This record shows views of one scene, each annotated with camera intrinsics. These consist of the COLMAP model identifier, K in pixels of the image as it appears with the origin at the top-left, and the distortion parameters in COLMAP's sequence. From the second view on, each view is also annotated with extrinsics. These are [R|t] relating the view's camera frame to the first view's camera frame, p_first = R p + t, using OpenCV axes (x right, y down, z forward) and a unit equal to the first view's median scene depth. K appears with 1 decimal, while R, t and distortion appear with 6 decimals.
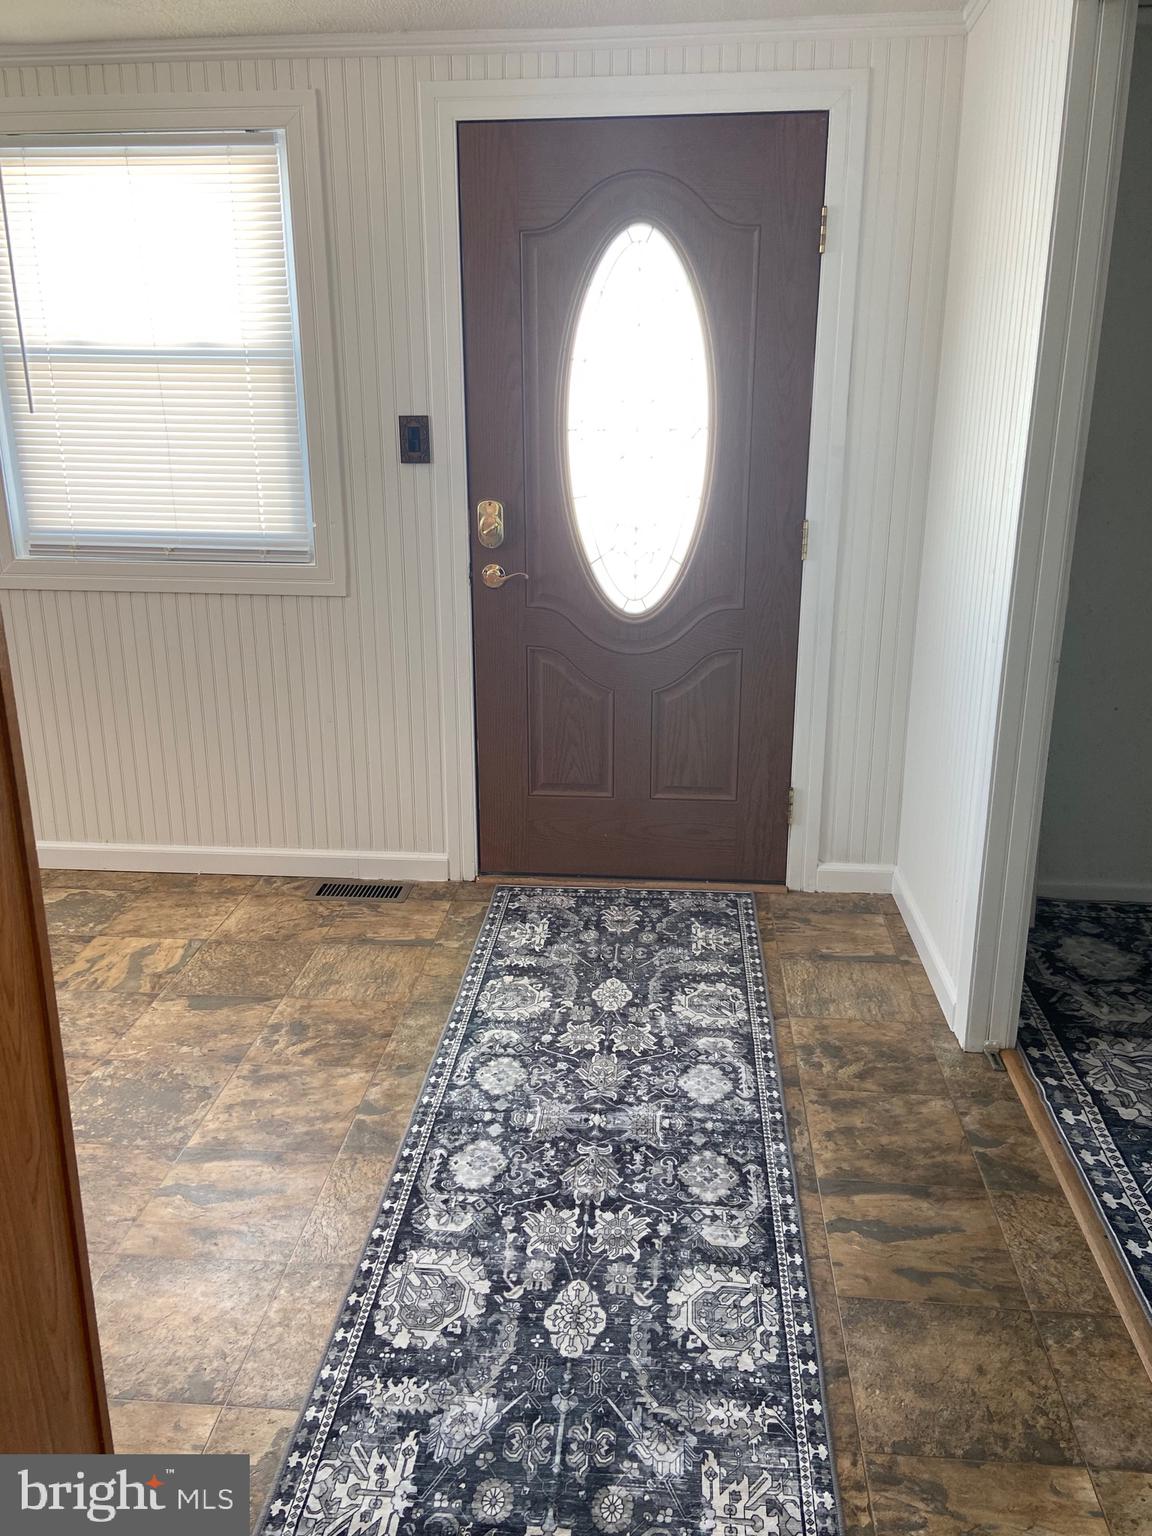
lens RADIAL K [[1226.0, 0, 591.2], [0, 1226.0, 778.3], [0, 0, 1]] dist [0.035960, -0.003917]
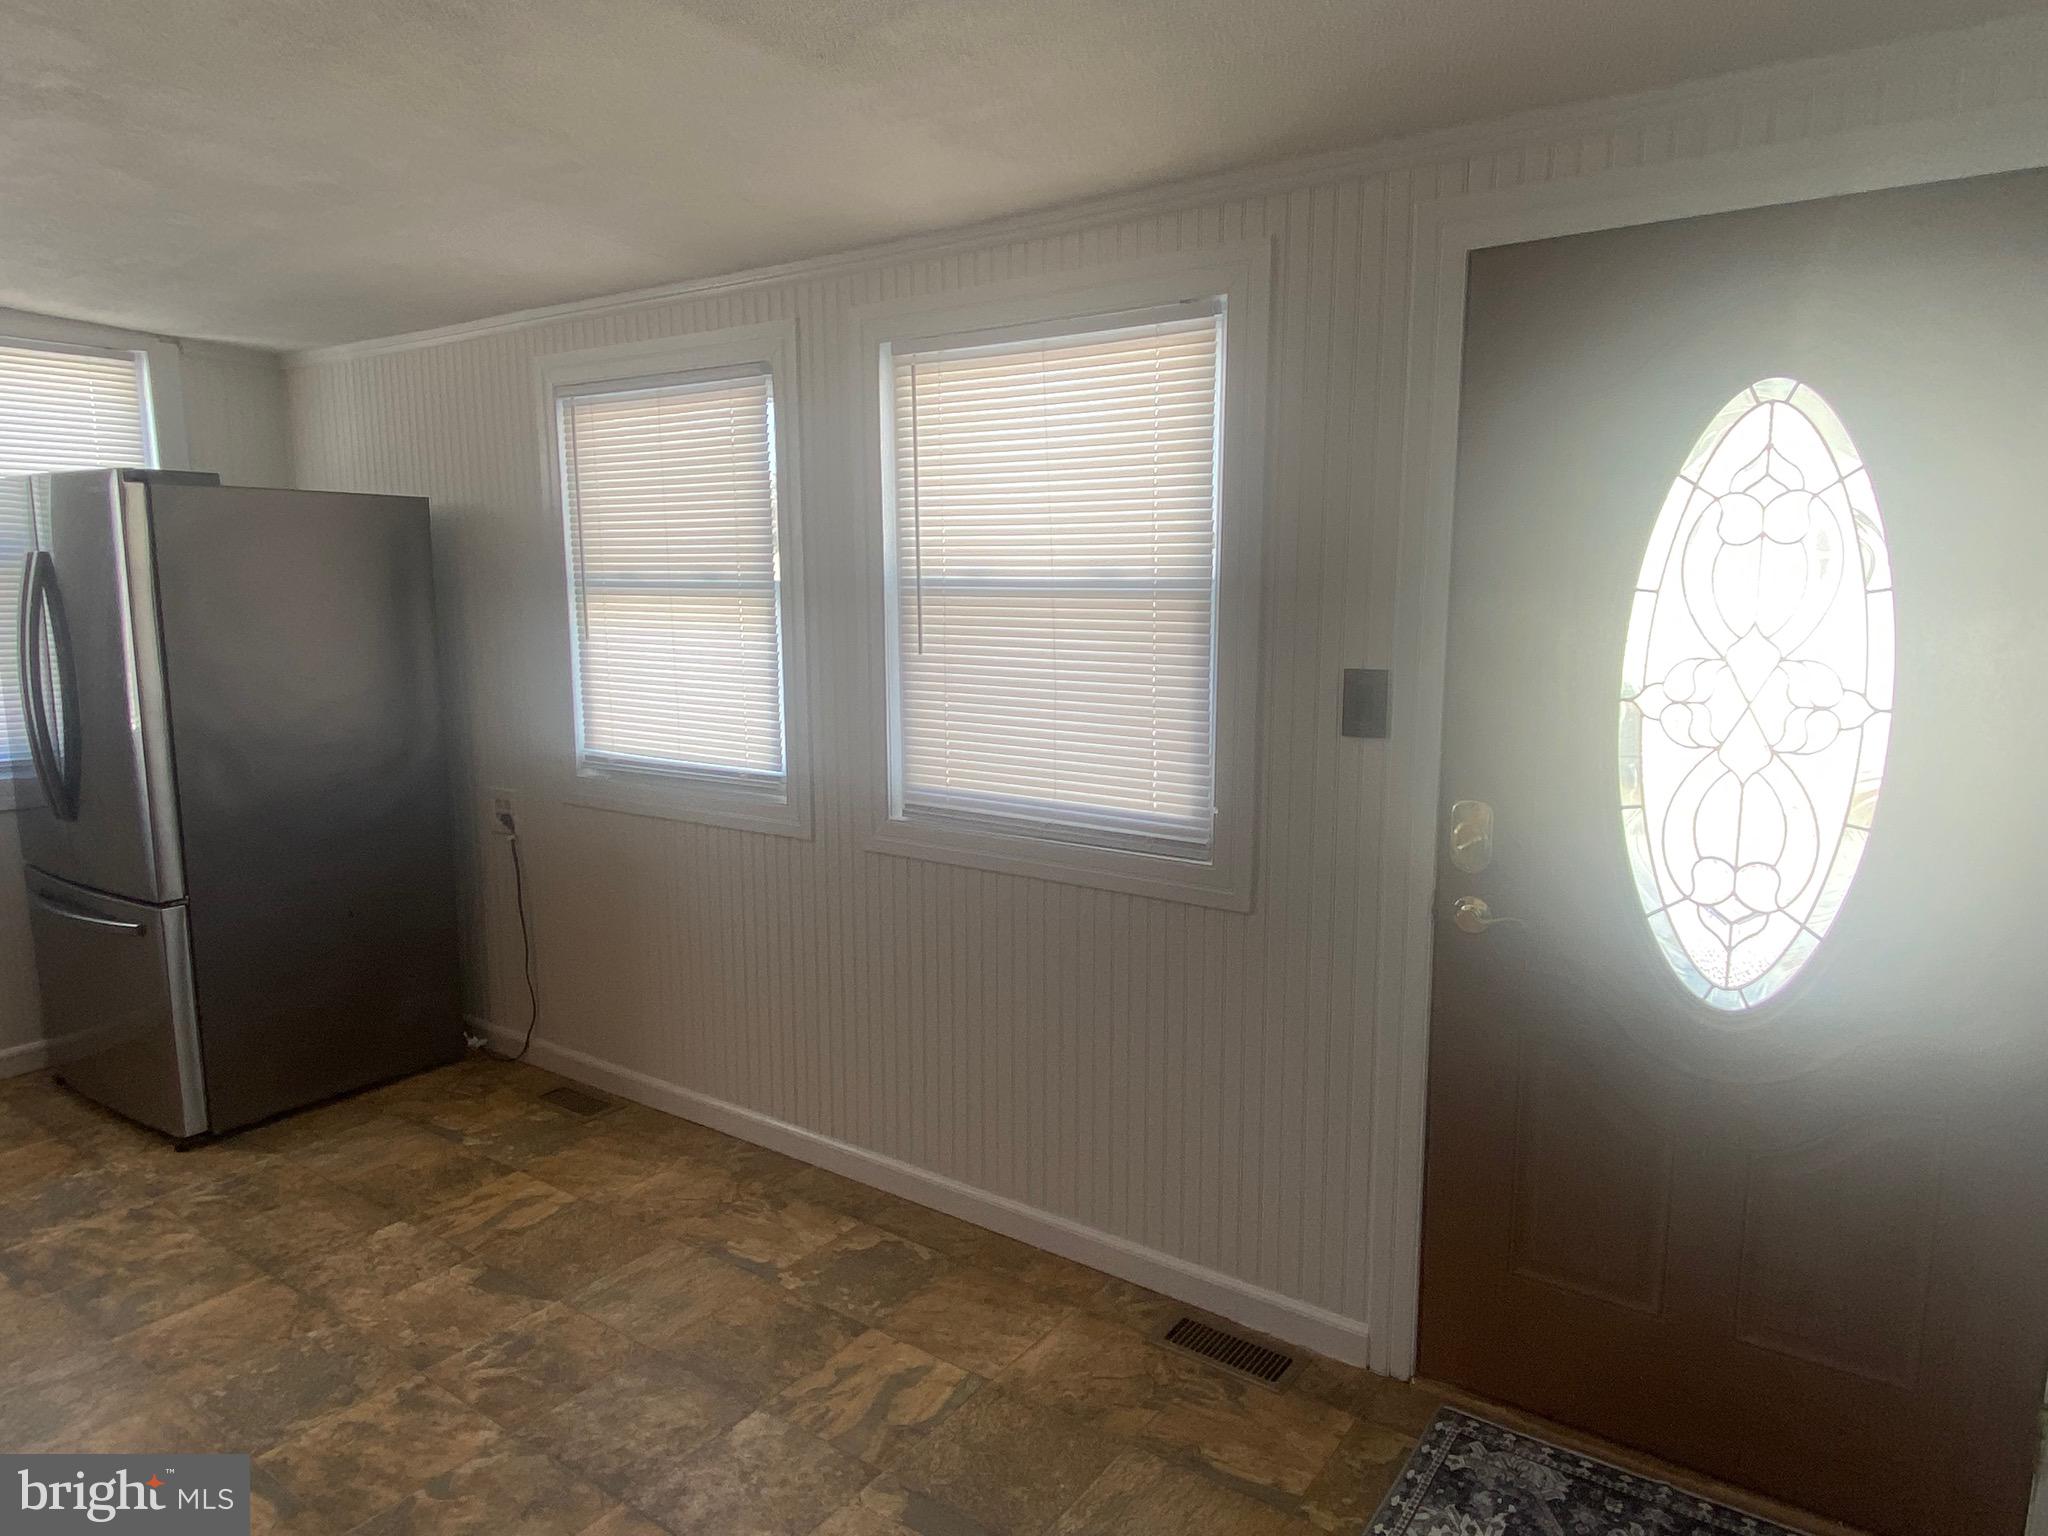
lens RADIAL K [[1284.7, 0, 1027.5], [0, 1284.7, 772.7], [0, 0, 1]] dist [0.032782, -0.029394]
pose [[0.853400, 0.077200, -0.515508, 0.067114], [-0.152865, 0.982555, -0.105918, -0.146372], [0.498338, 0.169194, 0.850313, 0.338757]]
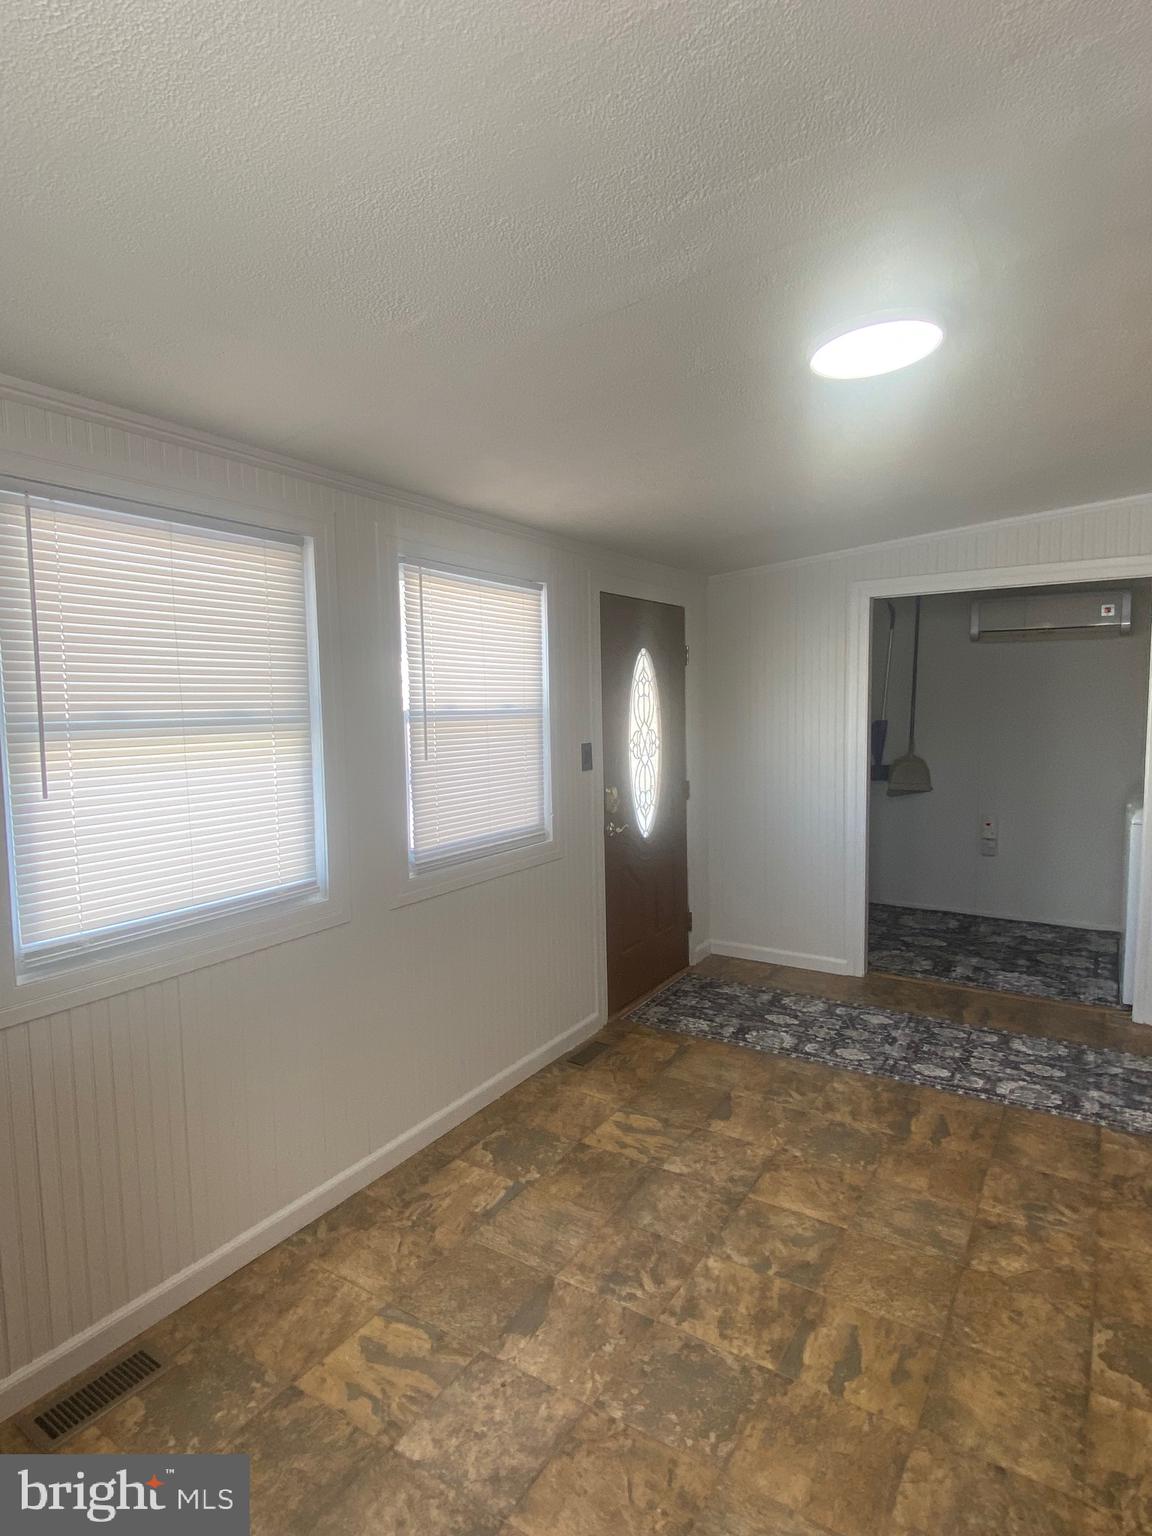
lens RADIAL K [[795.4, 0, 579.3], [0, 795.4, 792.0], [0, 0, 1]] dist [-0.030282, -0.003167]
pose [[0.491595, -0.108524, 0.864035, -1.153348], [0.286253, 0.957205, -0.042638, -0.201510], [-0.822432, 0.268293, 0.501622, 0.520202]]
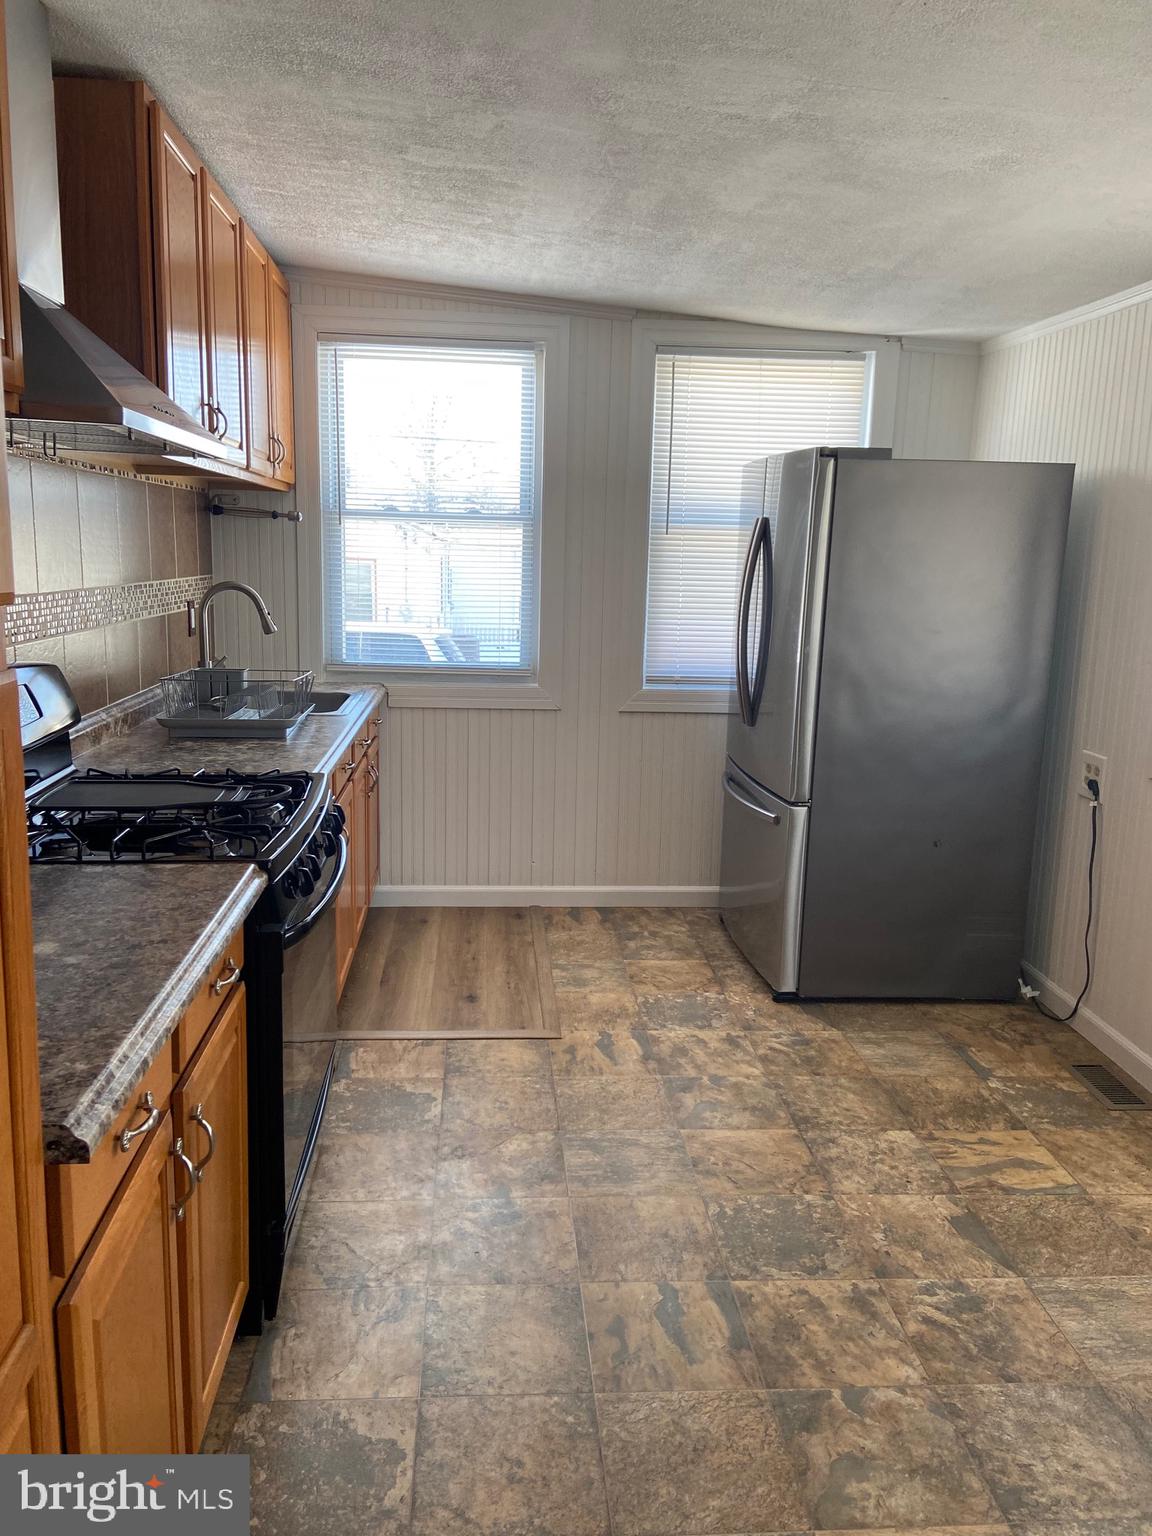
lens RADIAL K [[1159.8, 0, 559.6], [0, 1159.8, 747.2], [0, 0, 1]] dist [0.073264, -0.099297]
pose [[0.135198, 0.175394, -0.975171, 0.026085], [-0.321685, 0.938662, 0.124229, -0.166600], [0.937145, 0.296902, 0.183327, 0.454271]]
